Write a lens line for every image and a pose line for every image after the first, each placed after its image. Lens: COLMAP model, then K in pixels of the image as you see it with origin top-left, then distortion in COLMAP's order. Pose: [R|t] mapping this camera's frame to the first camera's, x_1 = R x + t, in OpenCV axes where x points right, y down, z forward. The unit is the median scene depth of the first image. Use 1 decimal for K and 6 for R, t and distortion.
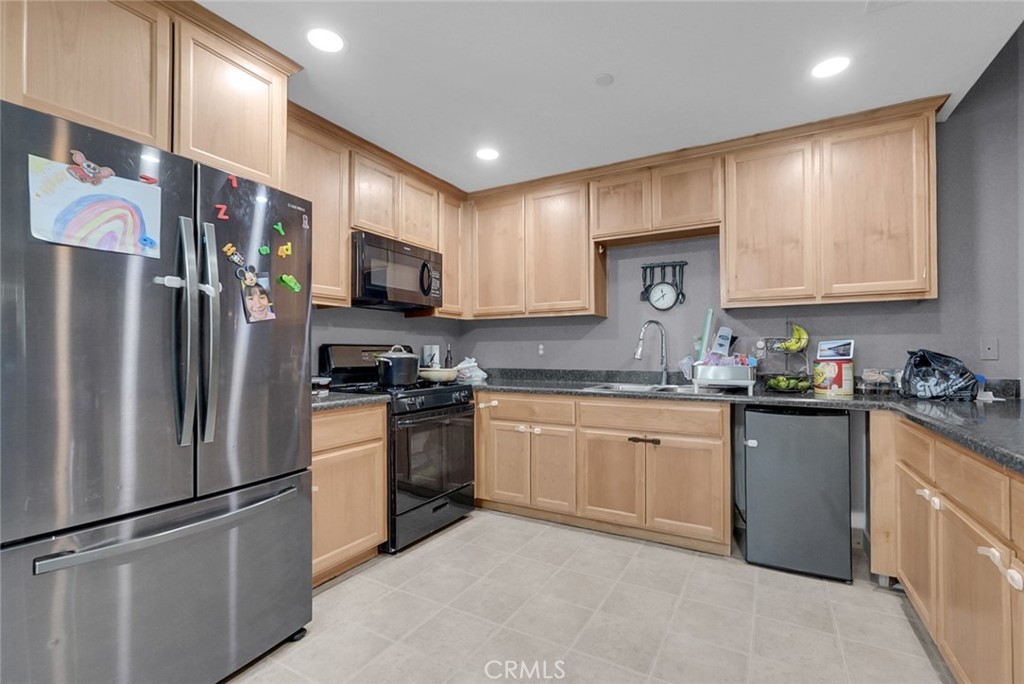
lens RADIAL K [[460.3, 0, 509.6], [0, 460.3, 346.6], [0, 0, 1]] dist [-0.002222, -0.000310]
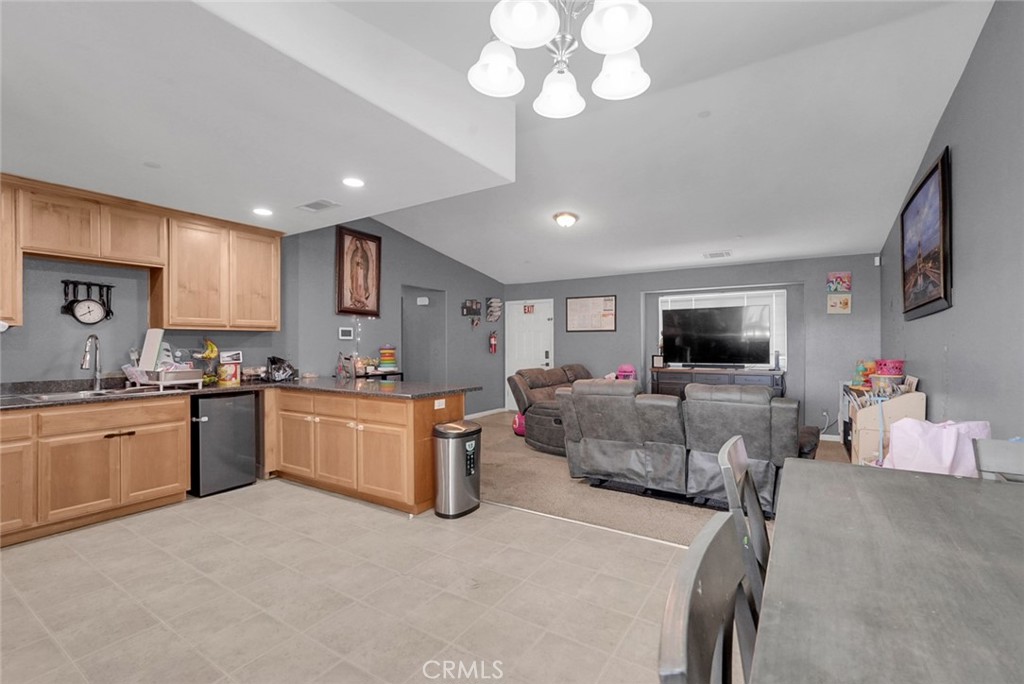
lens RADIAL K [[460.3, 0, 511.3], [0, 460.3, 344.0], [0, 0, 1]] dist [-0.002222, -0.000310]
pose [[0.061137, -0.000052, 0.998129, -0.874803], [-0.009226, 0.999957, 0.000617, -0.049582], [-0.998087, -0.009247, 0.061134, -0.119448]]
